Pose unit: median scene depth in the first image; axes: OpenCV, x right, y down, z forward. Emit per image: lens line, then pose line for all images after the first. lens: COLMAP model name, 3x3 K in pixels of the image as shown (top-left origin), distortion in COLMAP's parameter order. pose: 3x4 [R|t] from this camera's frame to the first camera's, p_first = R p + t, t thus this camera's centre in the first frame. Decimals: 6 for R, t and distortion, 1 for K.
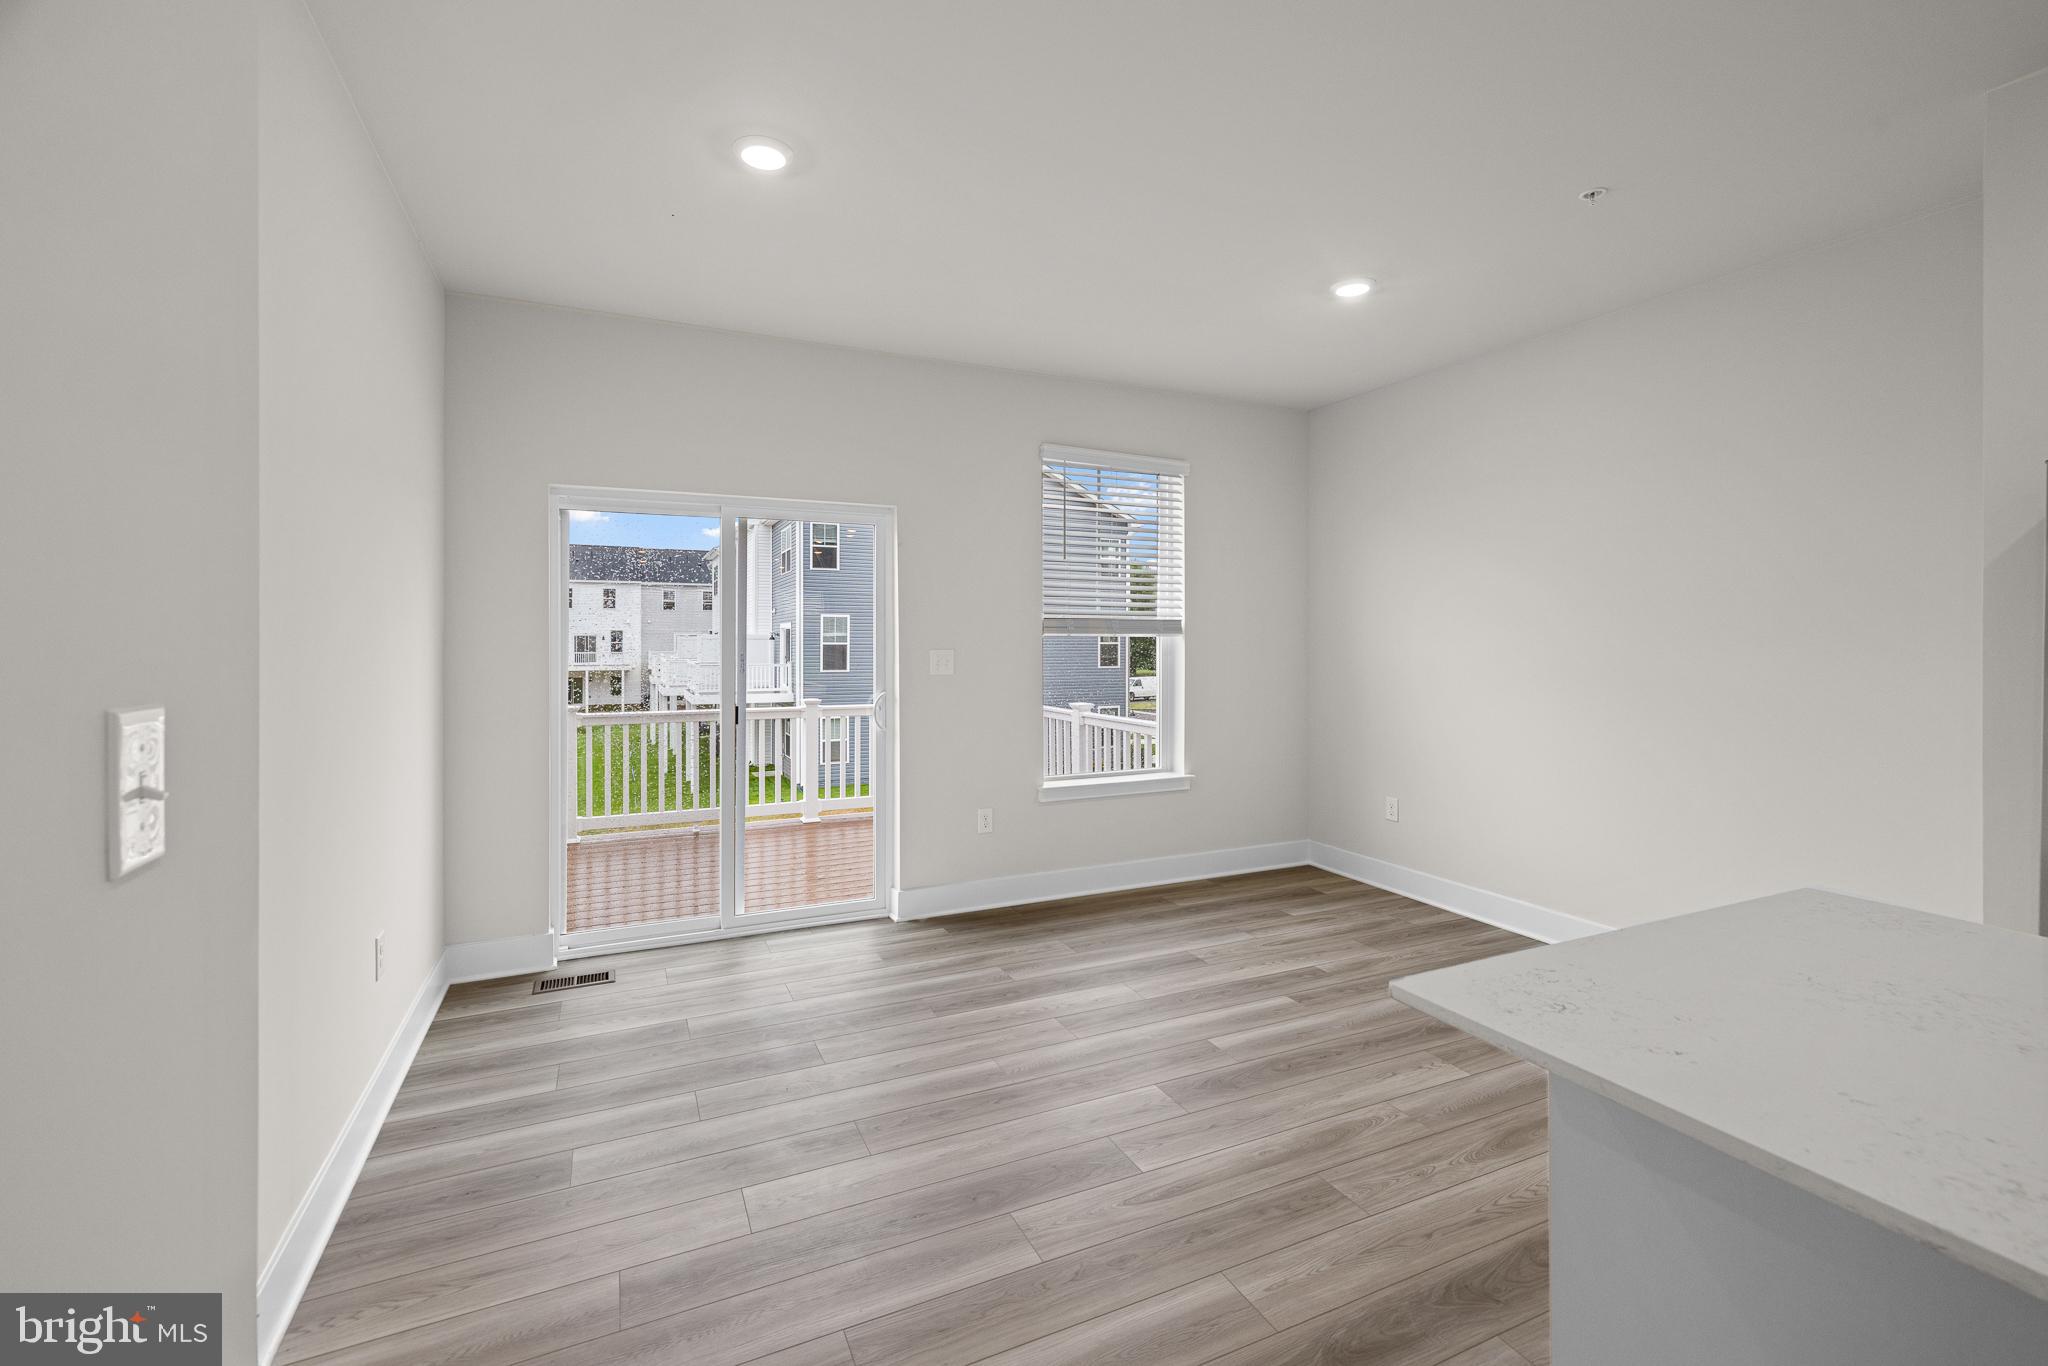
lens RADIAL K [[853.4, 0, 994.4], [0, 853.4, 674.9], [0, 0, 1]] dist [0.003077, 0.000411]
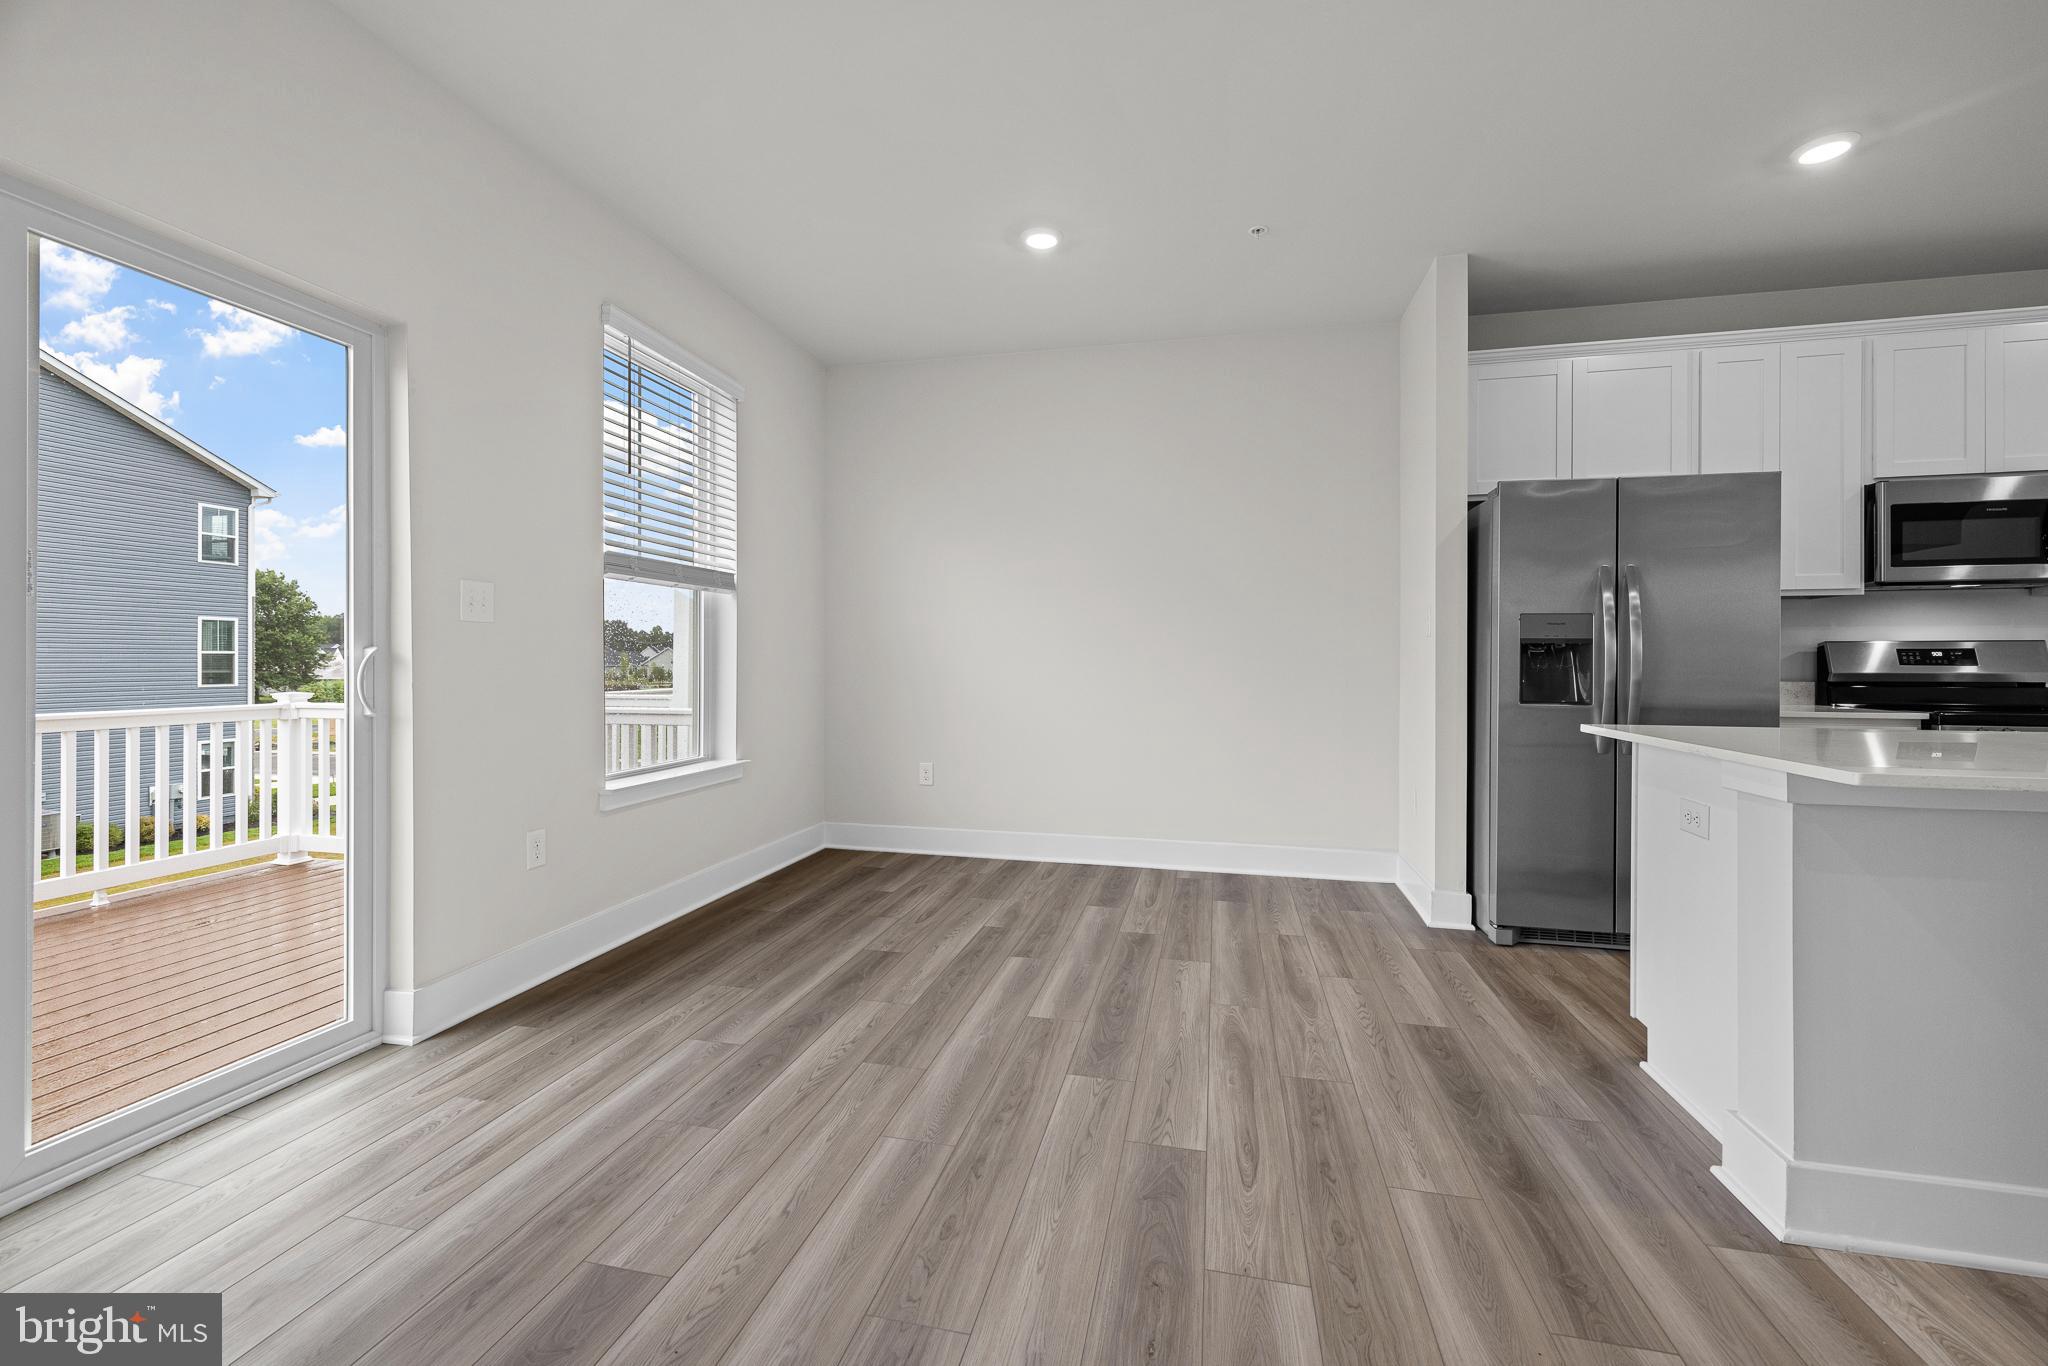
lens RADIAL K [[853.4, 0, 1045.6], [0, 853.4, 677.7], [0, 0, 1]] dist [0.003077, 0.000411]
pose [[0.610994, -0.016550, 0.791462, -0.338334], [0.026179, 0.999657, 0.000693, 0.058659], [-0.791202, 0.020297, 0.611218, 0.338302]]
